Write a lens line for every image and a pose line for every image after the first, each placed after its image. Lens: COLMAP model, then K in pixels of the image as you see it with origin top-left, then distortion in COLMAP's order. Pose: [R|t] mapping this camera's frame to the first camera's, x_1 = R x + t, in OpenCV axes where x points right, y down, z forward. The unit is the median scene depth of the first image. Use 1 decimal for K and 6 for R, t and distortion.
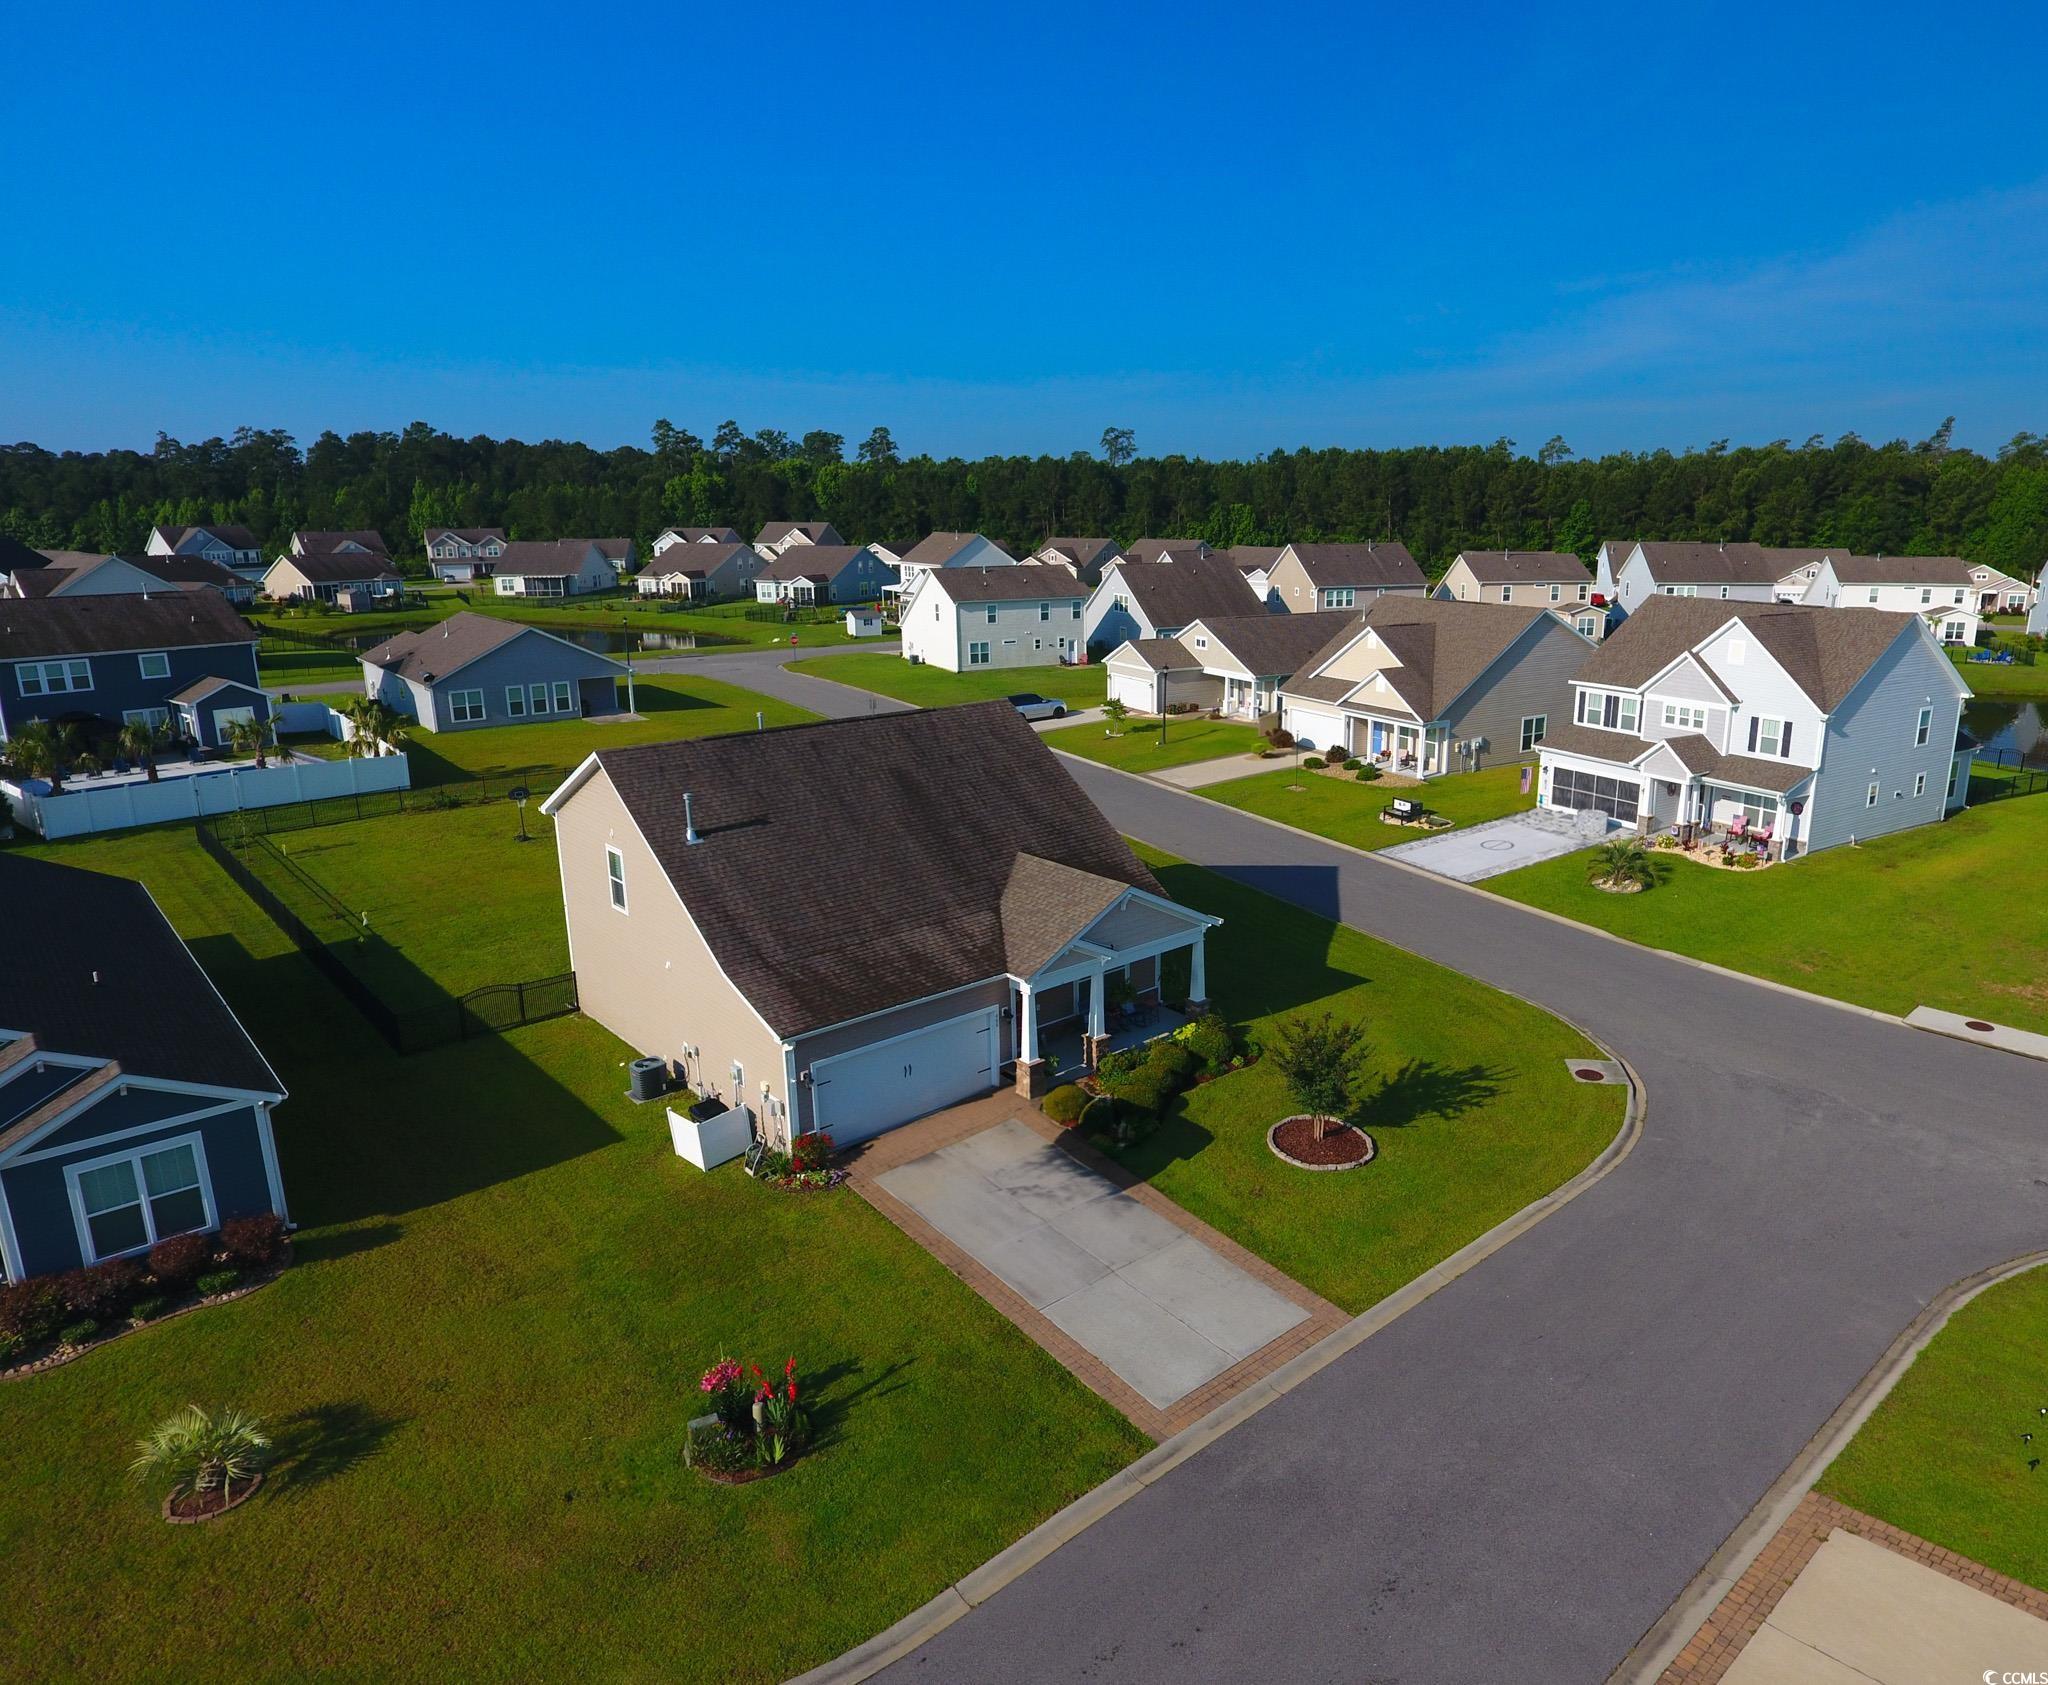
lens RADIAL K [[1318.6, 0, 1146.8], [0, 1318.6, 838.0], [0, 0, 1]] dist [-0.003583, -0.000993]
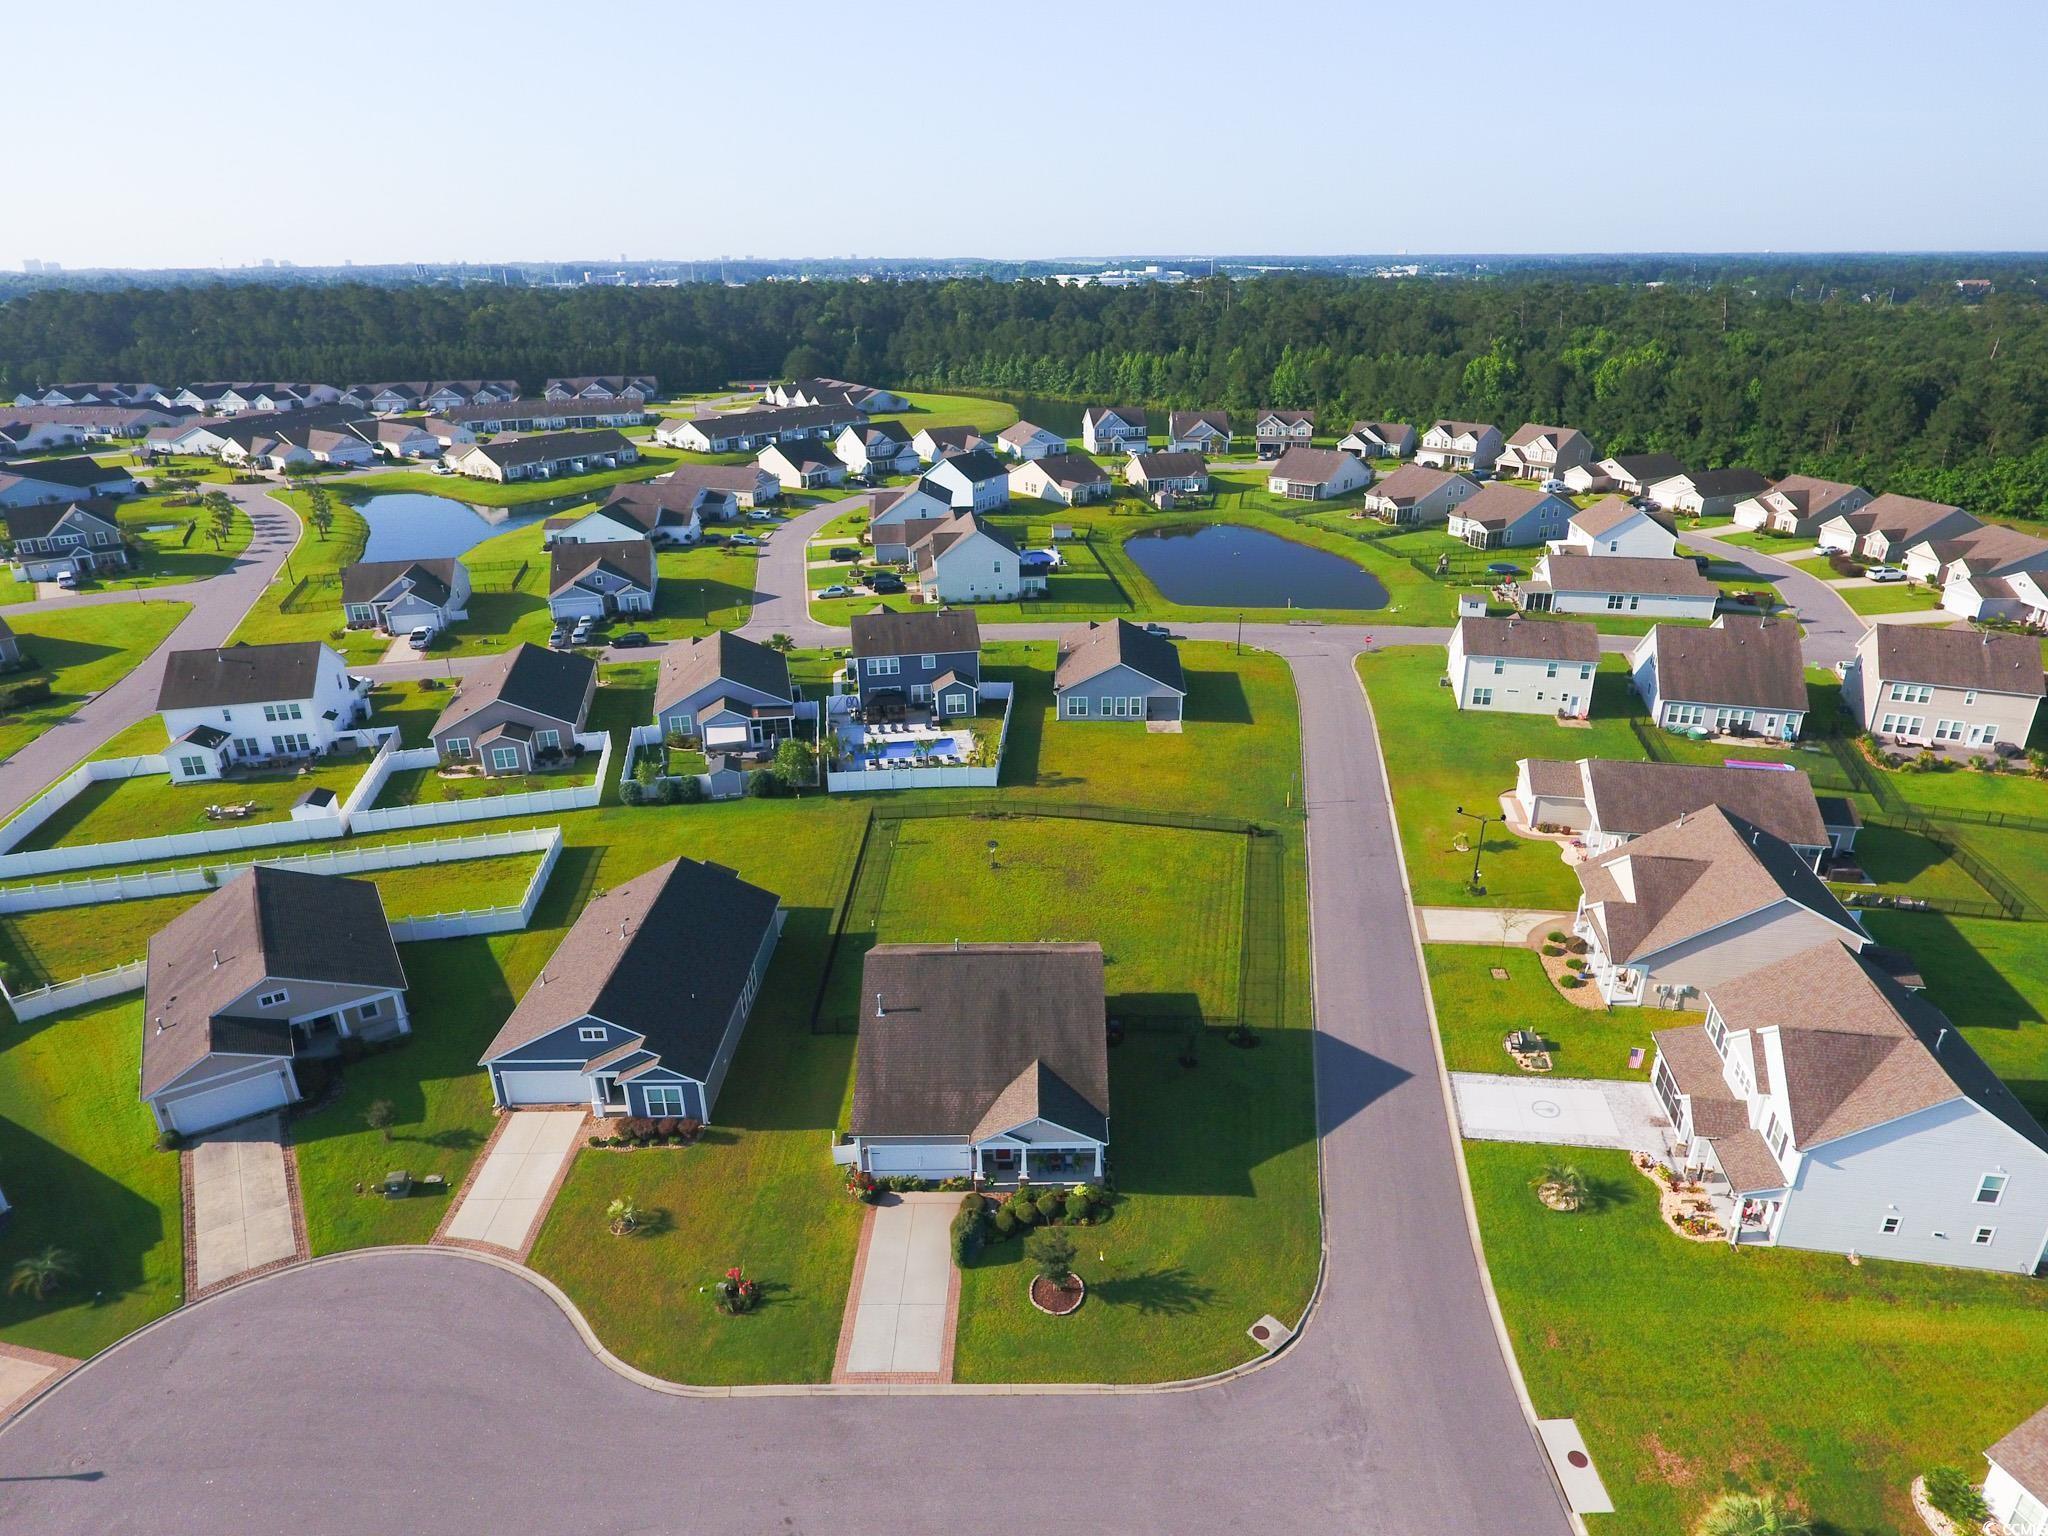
lens RADIAL K [[1200.0, 0, 1044.8], [0, 1200.0, 762.6], [0, 0, 1]] dist [-0.002504, -0.001415]
pose [[0.730579, 0.259487, -0.631602, 0.878513], [-0.161480, 0.964399, 0.209427, -0.754701], [0.663459, -0.051012, 0.746472, -0.246596]]
